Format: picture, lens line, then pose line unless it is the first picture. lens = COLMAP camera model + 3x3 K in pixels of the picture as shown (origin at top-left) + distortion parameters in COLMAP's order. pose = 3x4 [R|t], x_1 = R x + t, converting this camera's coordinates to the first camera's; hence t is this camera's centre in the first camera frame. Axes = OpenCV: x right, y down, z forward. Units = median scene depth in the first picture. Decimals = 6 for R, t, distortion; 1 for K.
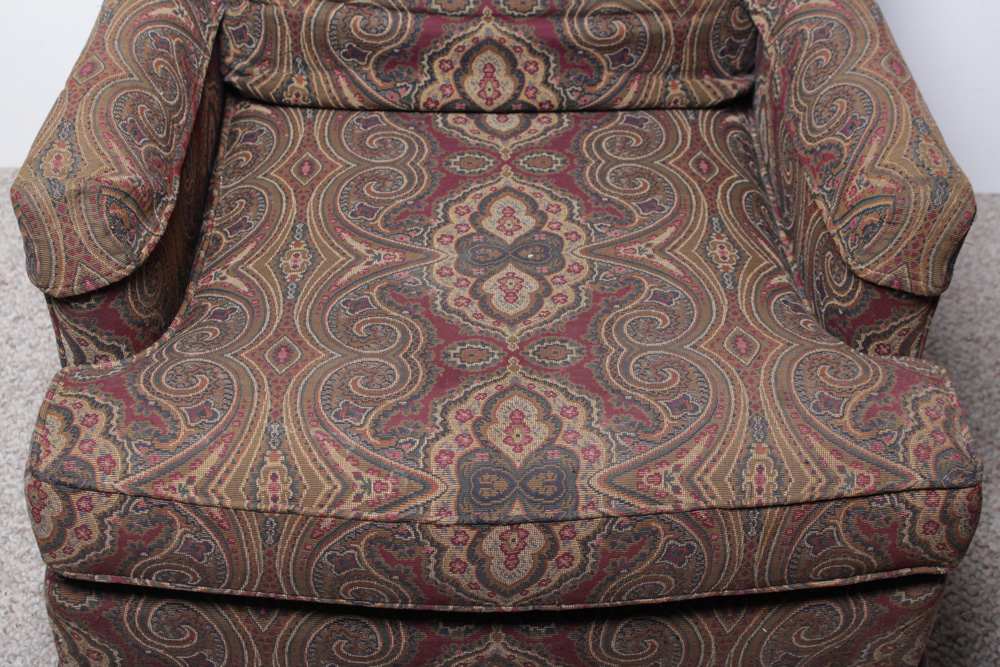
lens RADIAL K [[1783.5, 0, 484.5], [0, 1783.5, 341.8], [0, 0, 1]] dist [-0.014140, 0.000000]
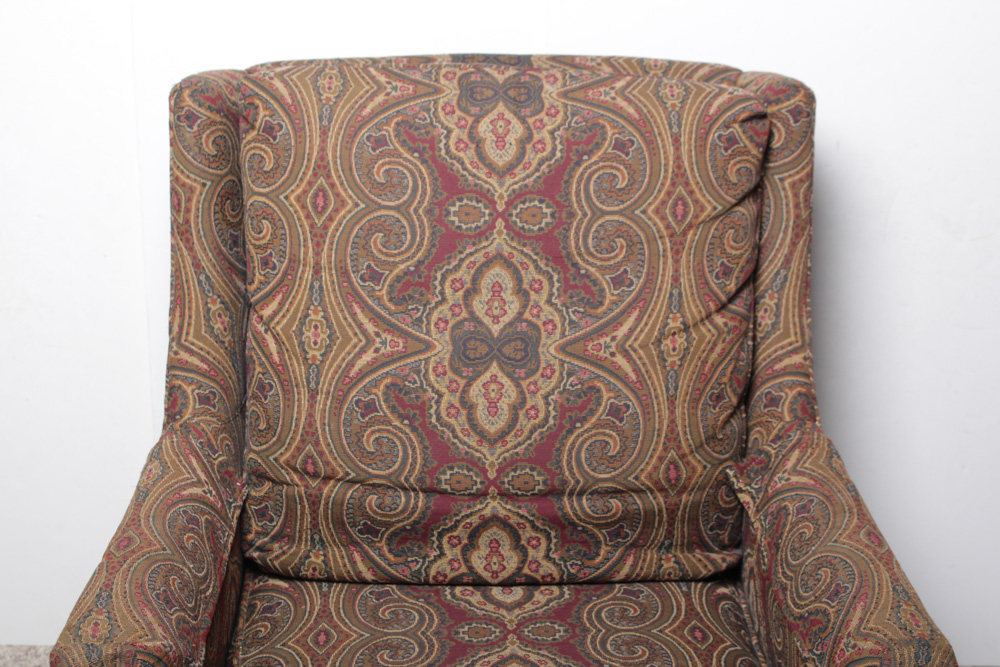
lens RADIAL K [[1783.5, 0, 485.6], [0, 1783.5, 329.4], [0, 0, 1]] dist [-0.014140, 0.000000]
pose [[0.999893, -0.001974, 0.014524, -0.020631], [0.005950, 0.960241, -0.279110, 0.024975], [-0.013395, 0.279167, 0.960149, -0.072318]]
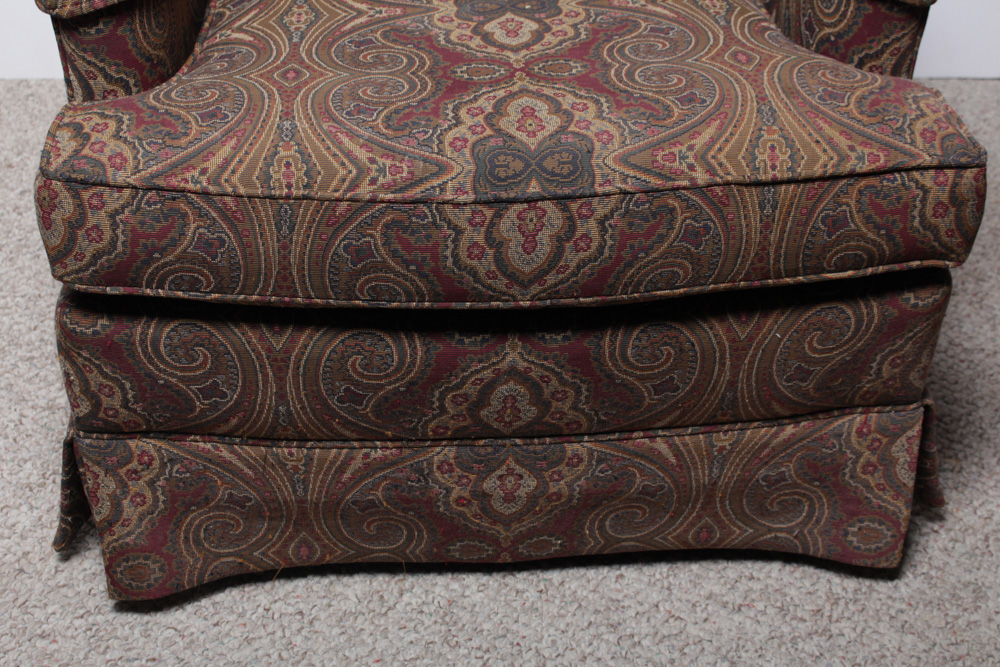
lens RADIAL K [[1545.8, 0, 485.3], [0, 1545.8, 375.6], [0, 0, 1]] dist [-0.055065, 0.000000]
pose [[0.998782, -0.030584, 0.038718, -0.041706], [0.033351, 0.996777, -0.072955, 0.239355], [-0.036362, 0.074158, 0.996583, 0.138621]]
